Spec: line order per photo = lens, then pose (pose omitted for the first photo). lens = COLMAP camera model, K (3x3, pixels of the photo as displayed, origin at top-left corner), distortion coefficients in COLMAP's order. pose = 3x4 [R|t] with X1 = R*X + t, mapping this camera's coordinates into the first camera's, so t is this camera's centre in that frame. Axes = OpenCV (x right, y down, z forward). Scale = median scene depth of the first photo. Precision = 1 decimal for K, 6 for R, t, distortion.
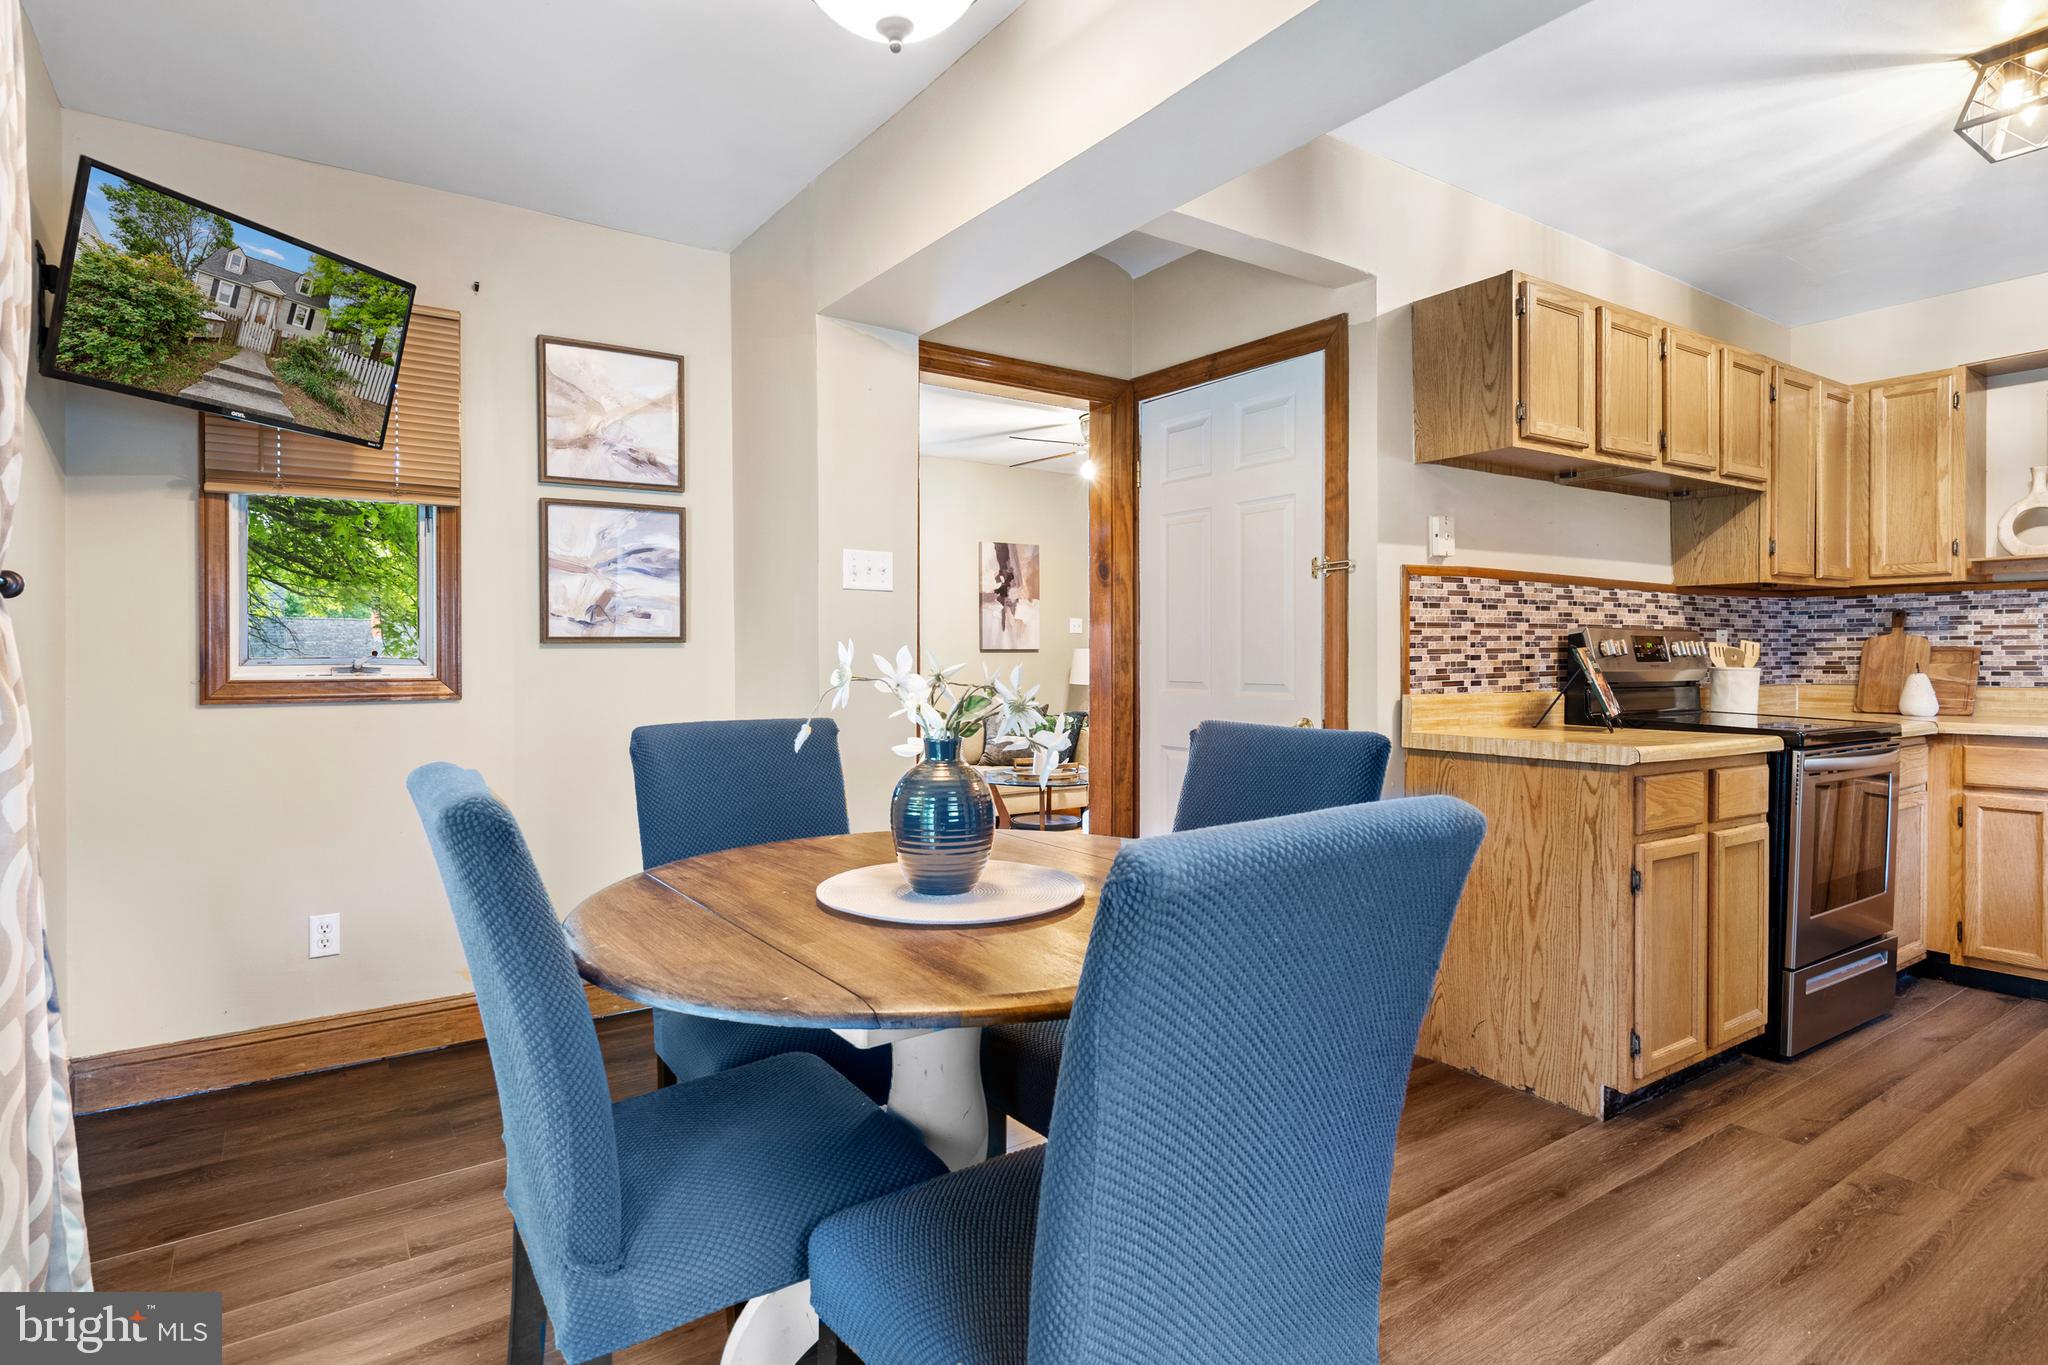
lens RADIAL K [[1090.2, 0, 1022.7], [0, 1090.2, 668.7], [0, 0, 1]] dist [0.007167, 0.001482]
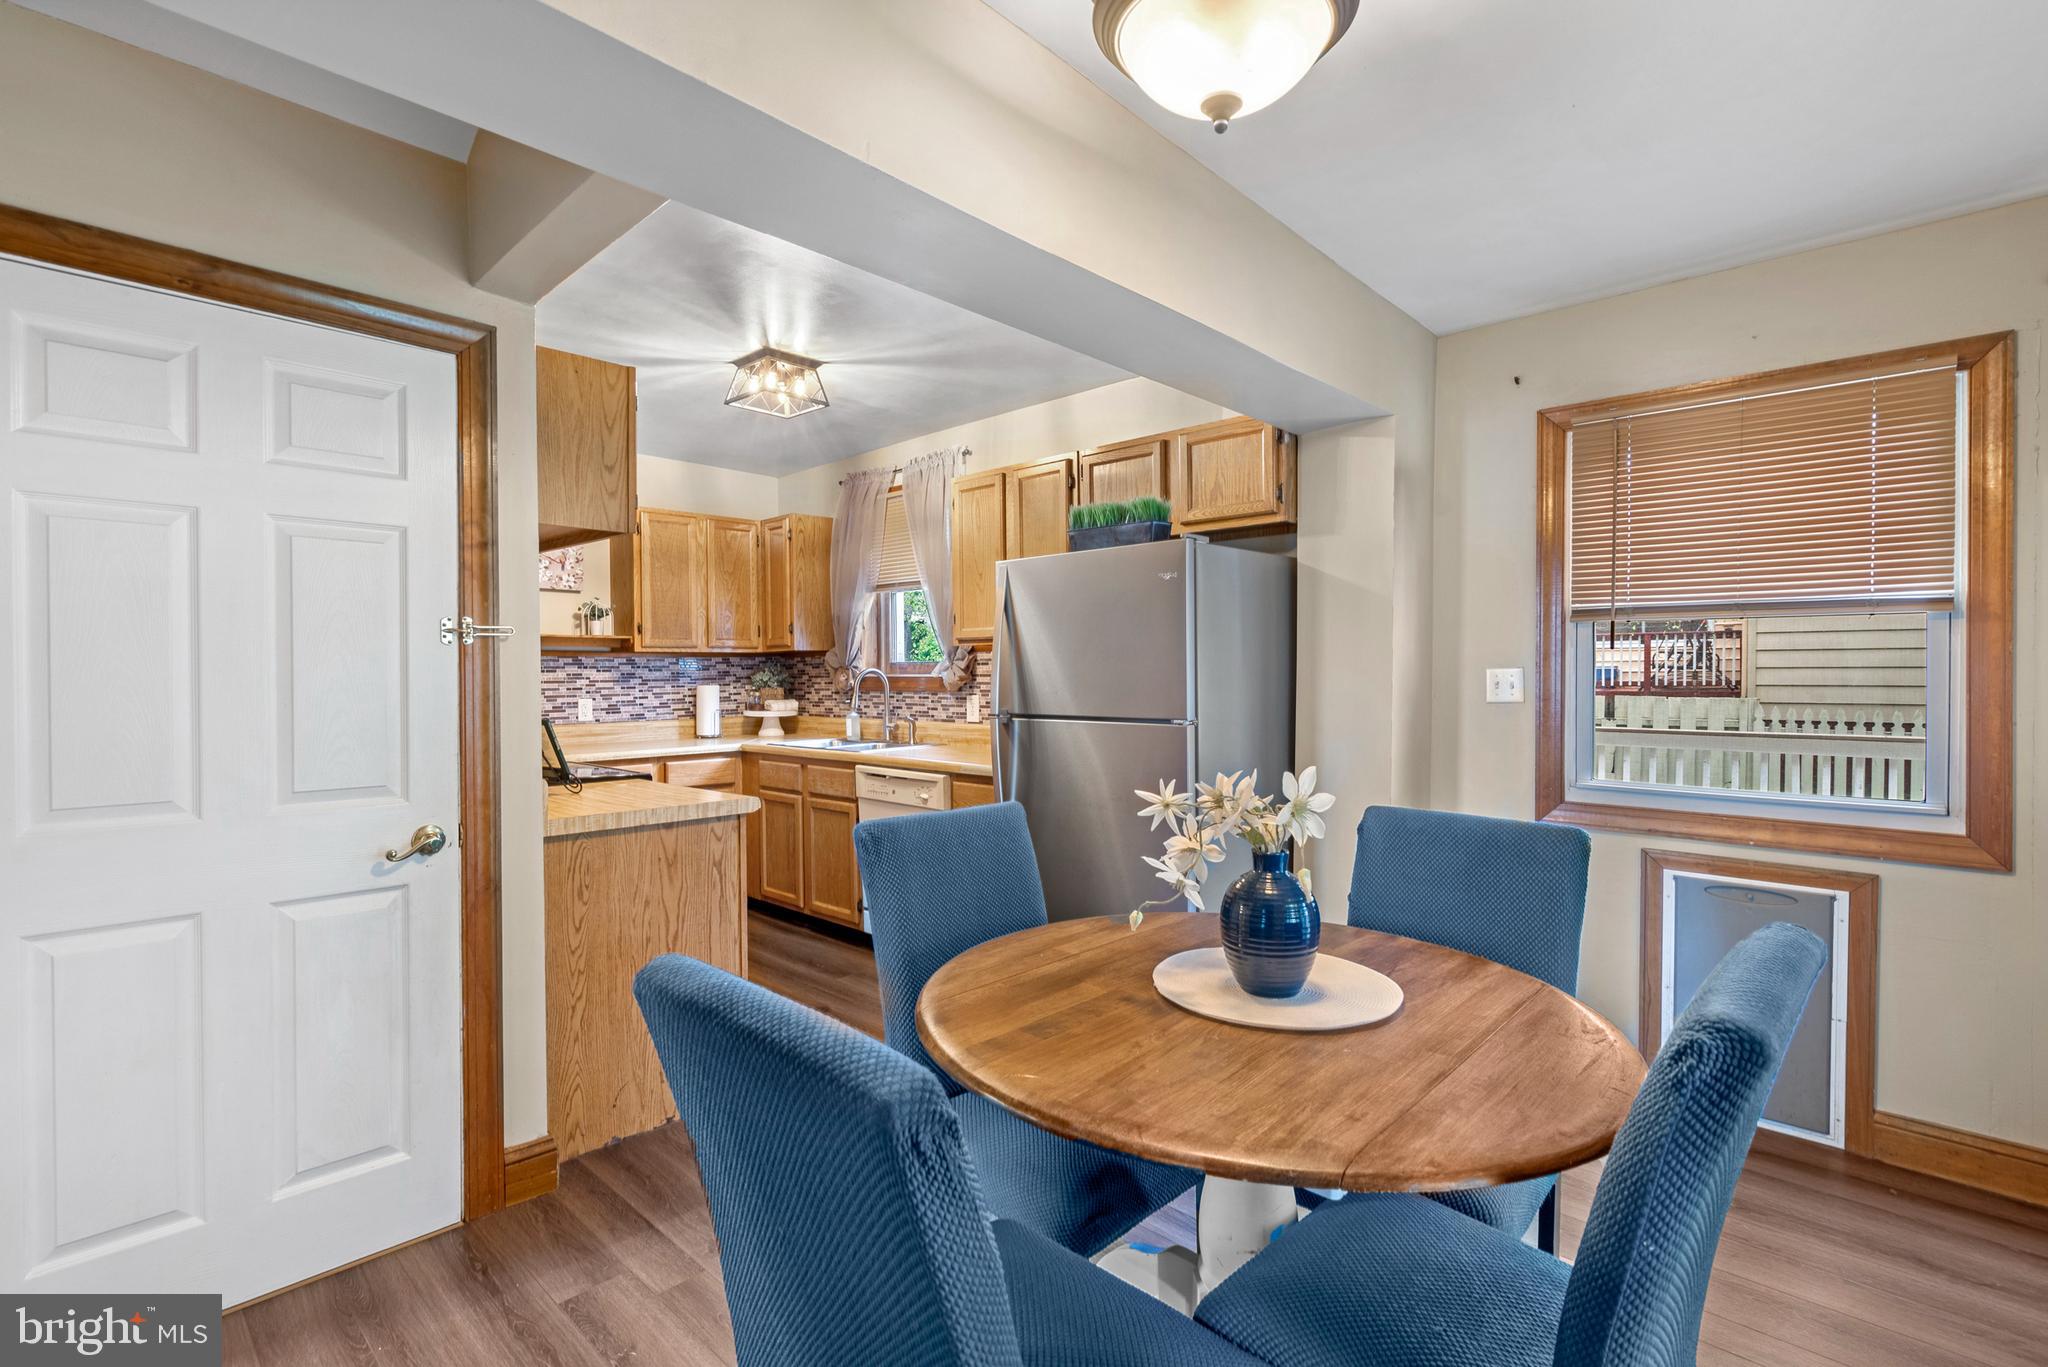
lens RADIAL K [[940.1, 0, 1024.0], [0, 940.1, 683.5], [0, 0, 1]] dist [-0.000870, -0.000090]
pose [[-0.198318, -0.012088, 0.980063, -0.426005], [0.009500, 0.999853, 0.014255, -0.054079], [-0.980092, 0.012137, -0.198174, 0.658849]]
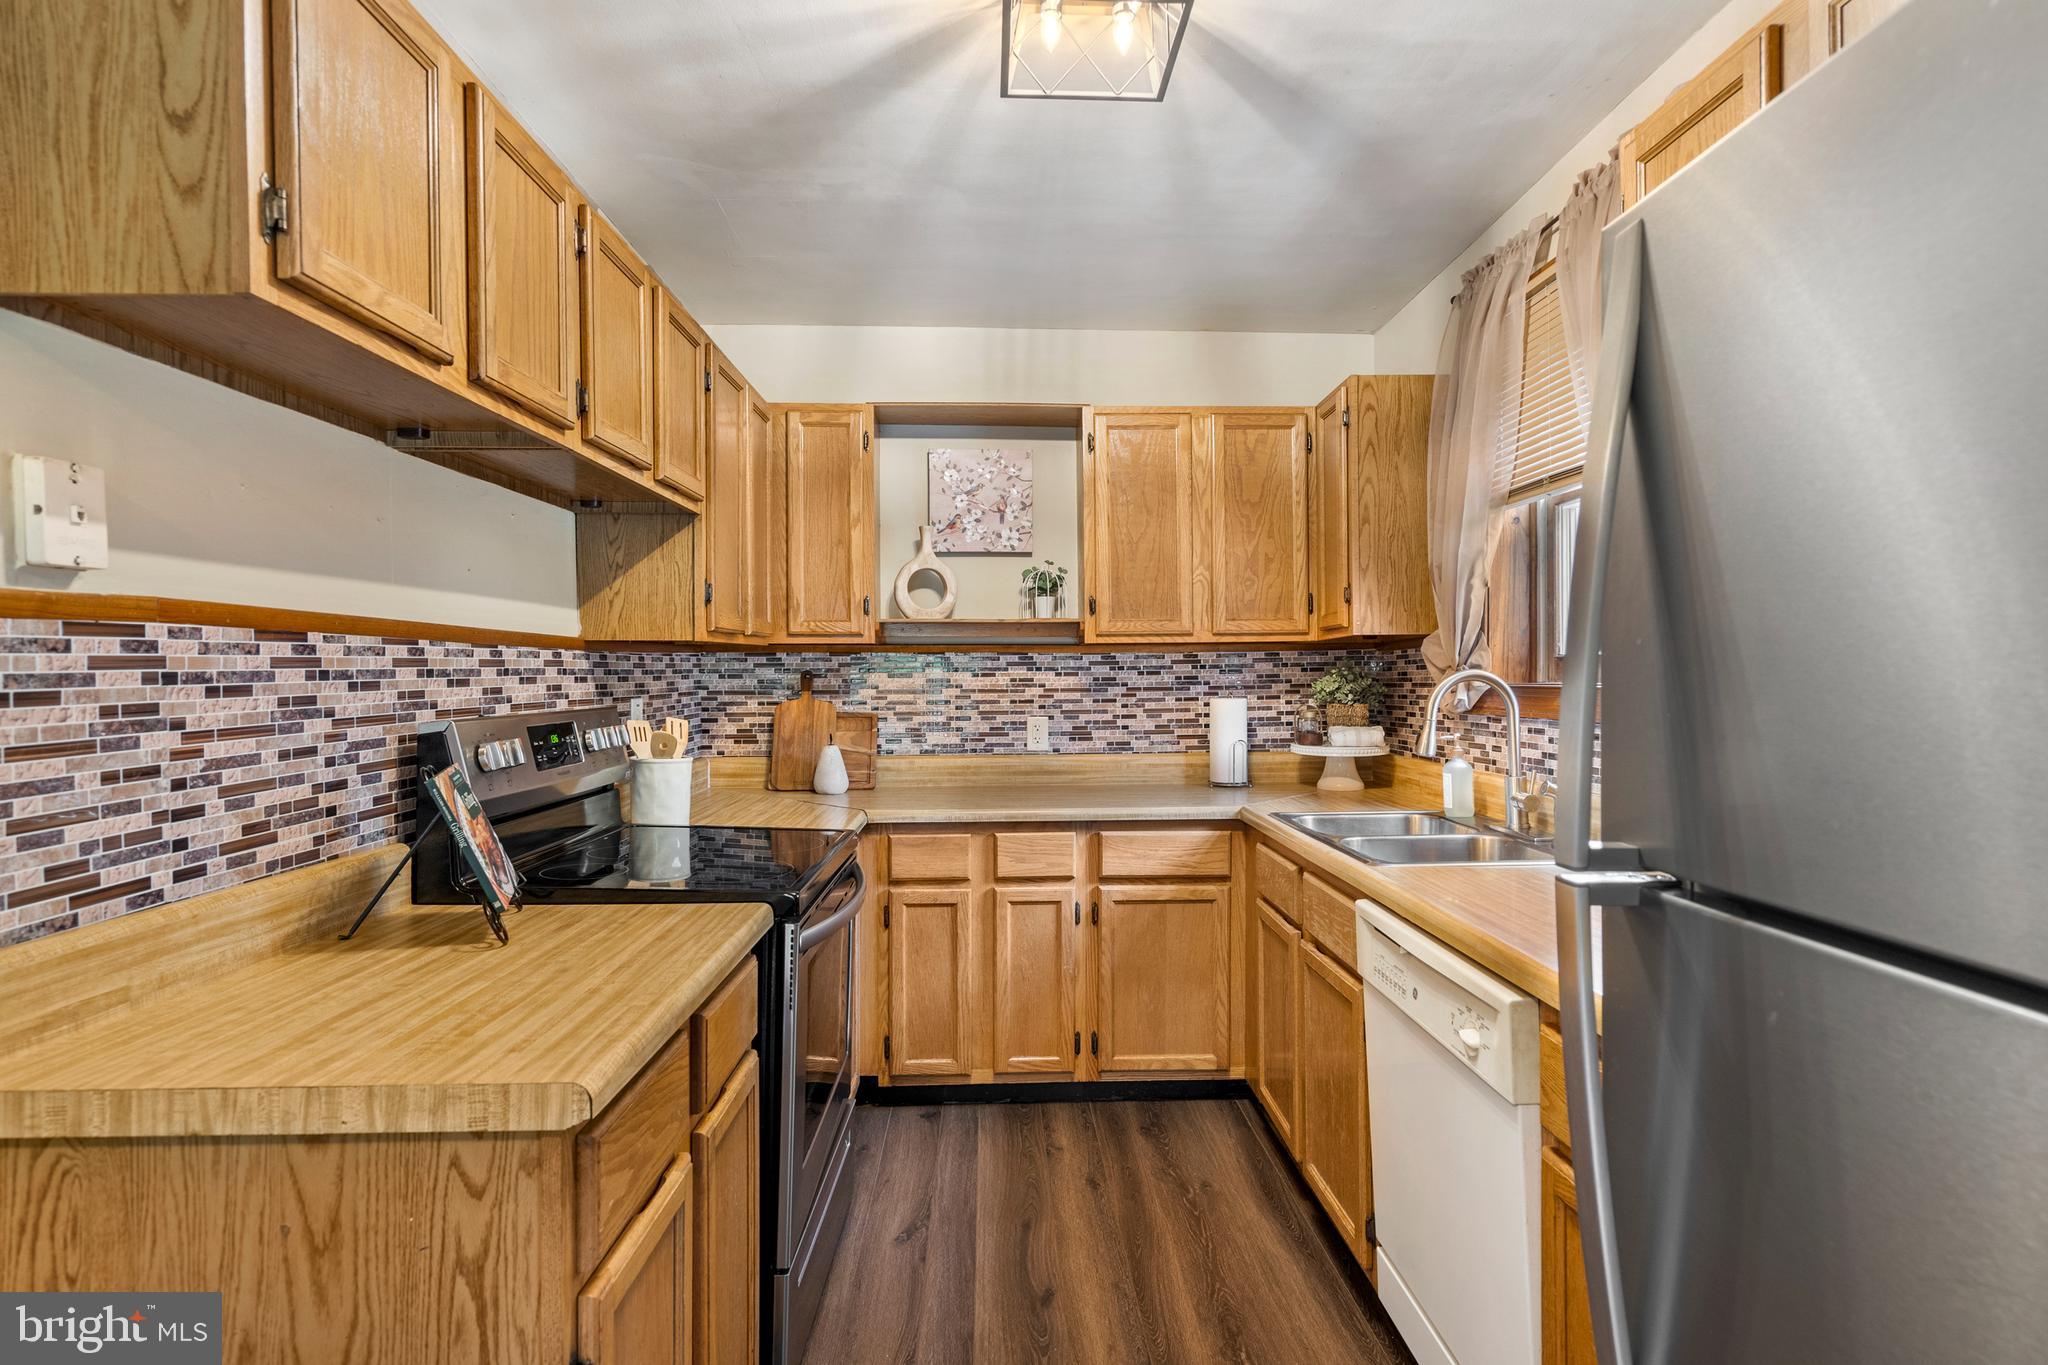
lens RADIAL K [[1031.3, 0, 1024.0], [0, 1031.3, 682.5], [0, 0, 1]] dist [-0.000910, 0.000498]
pose [[0.552349, -0.008126, 0.833573, 0.242156], [0.008781, 0.999954, 0.003930, -0.055178], [-0.833567, 0.005149, 0.552395, 0.471938]]
